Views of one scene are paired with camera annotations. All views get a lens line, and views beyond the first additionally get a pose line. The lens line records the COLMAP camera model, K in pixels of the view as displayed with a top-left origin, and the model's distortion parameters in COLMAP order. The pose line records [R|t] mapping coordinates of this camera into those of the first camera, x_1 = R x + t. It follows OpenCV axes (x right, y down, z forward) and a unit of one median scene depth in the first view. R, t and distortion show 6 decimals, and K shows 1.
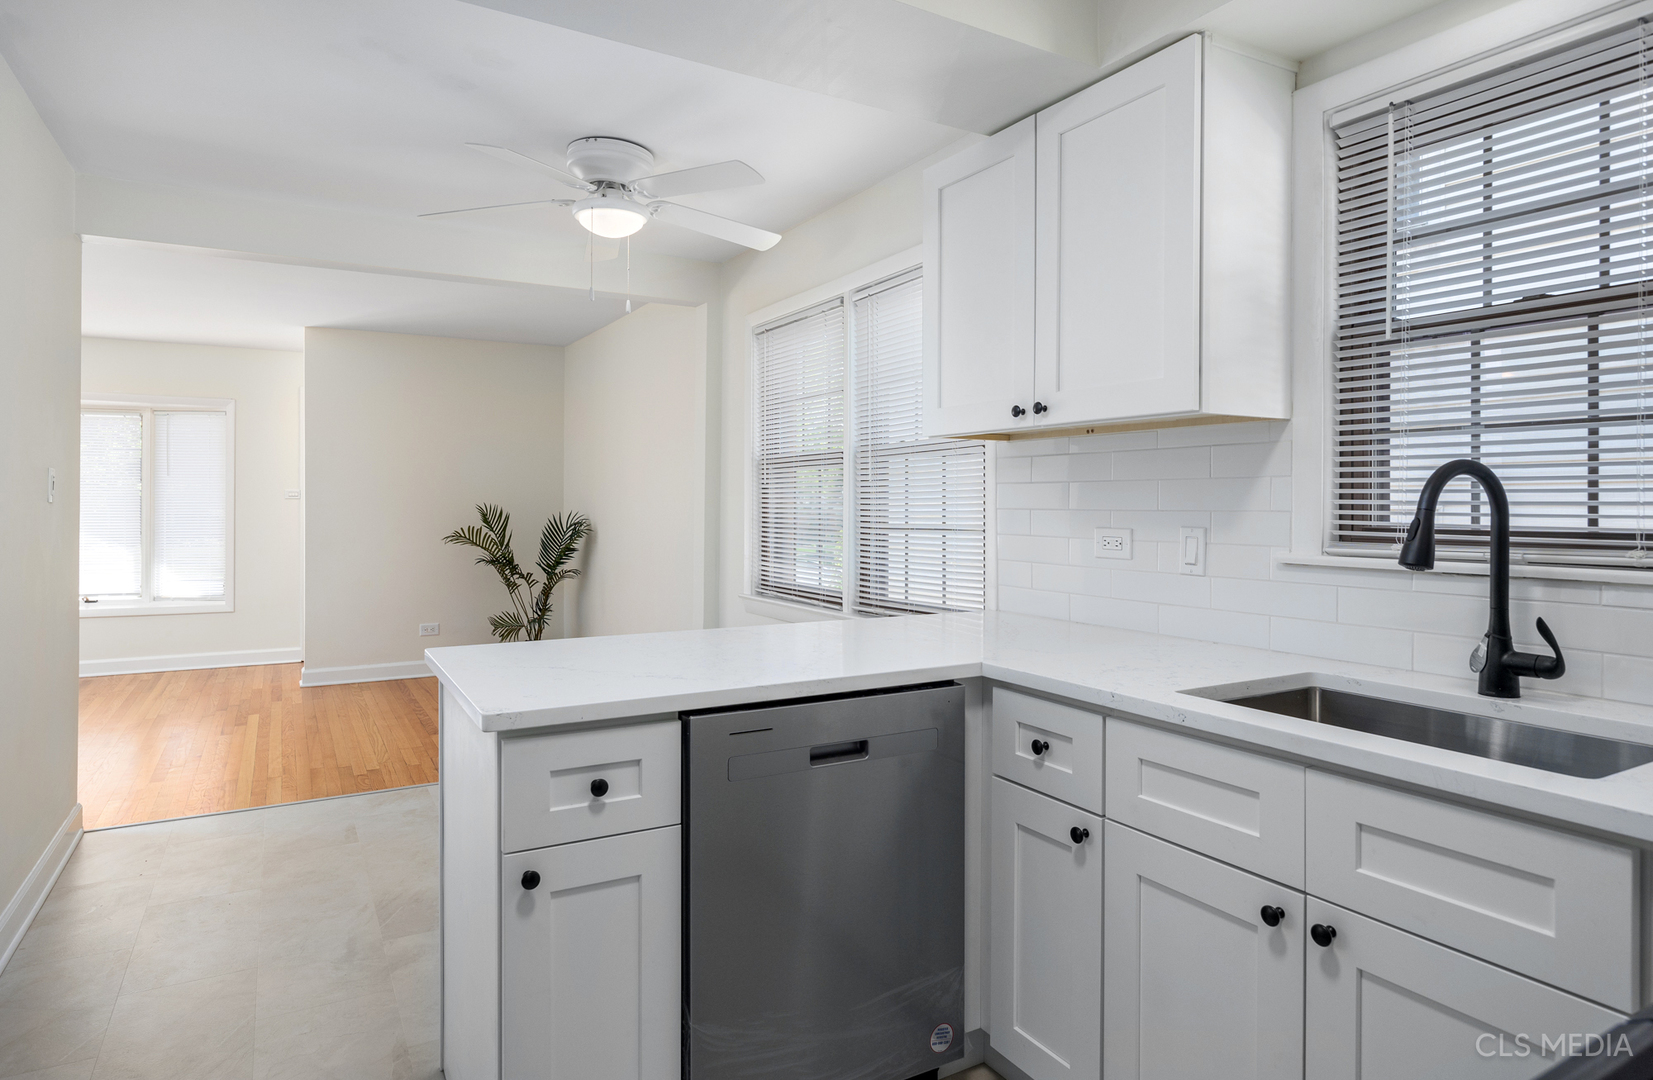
lens RADIAL K [[949.4, 0, 818.8], [0, 949.4, 496.3], [0, 0, 1]] dist [0.002339, 0.000213]
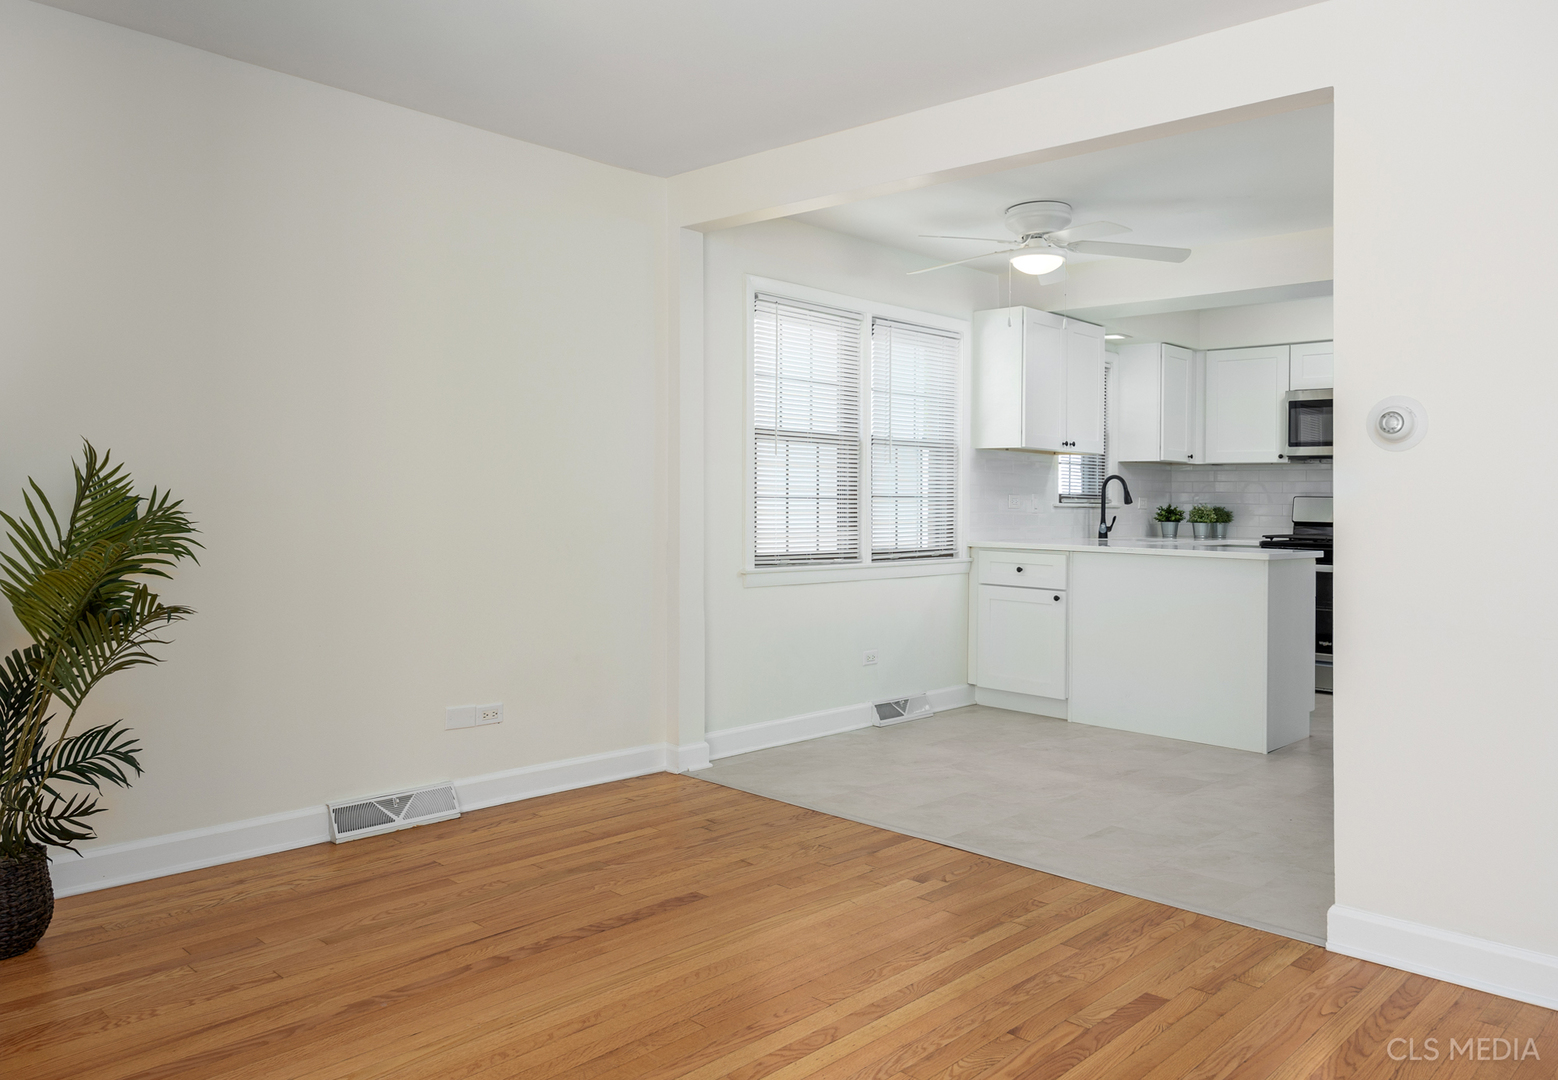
lens RADIAL K [[1141.4, 0, 778.1], [0, 1141.4, 472.3], [0, 0, 1]] dist [0.034033, -0.000821]
pose [[-0.304027, 0.025001, 0.952335, -2.546481], [-0.017340, 0.999345, -0.031771, 0.093066], [-0.952505, -0.026173, -0.303395, 2.876869]]
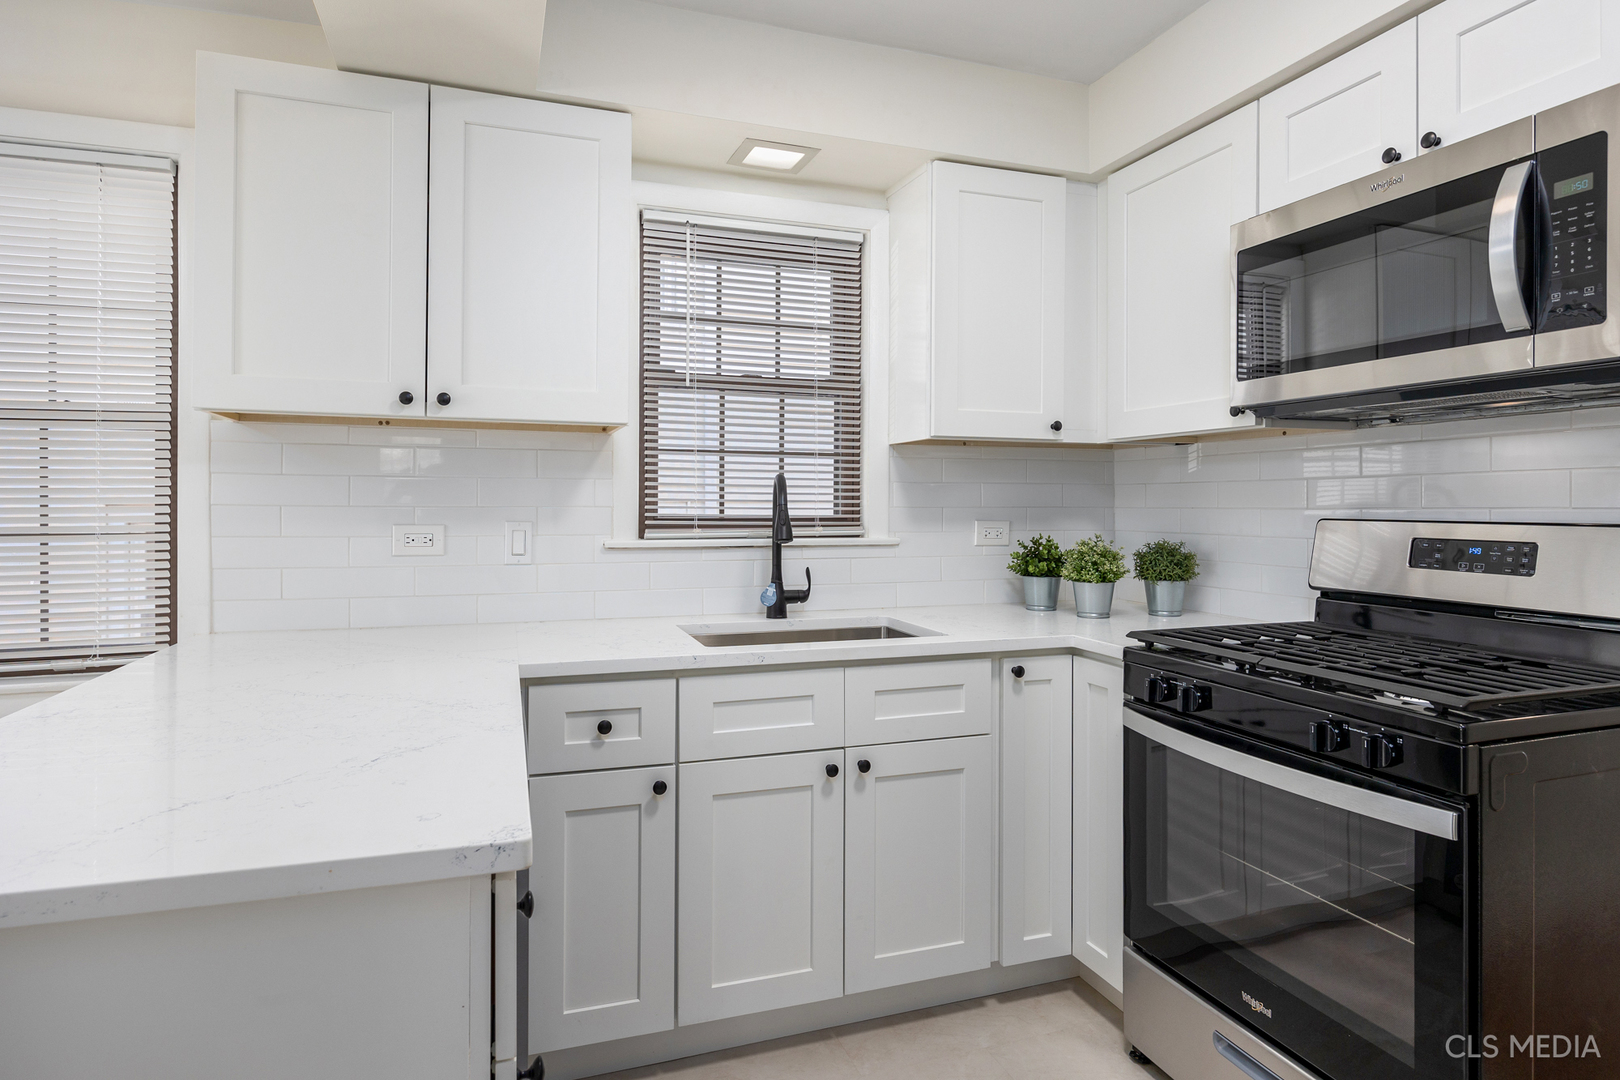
lens RADIAL K [[901.0, 0, 811.2], [0, 901.0, 496.0], [0, 0, 1]] dist [-0.008173, -0.001192]
pose [[0.175555, 0.015287, 0.984351, -0.654322], [-0.009835, 0.999857, -0.013774, 0.016008], [-0.984420, -0.007263, 0.175680, 0.540440]]
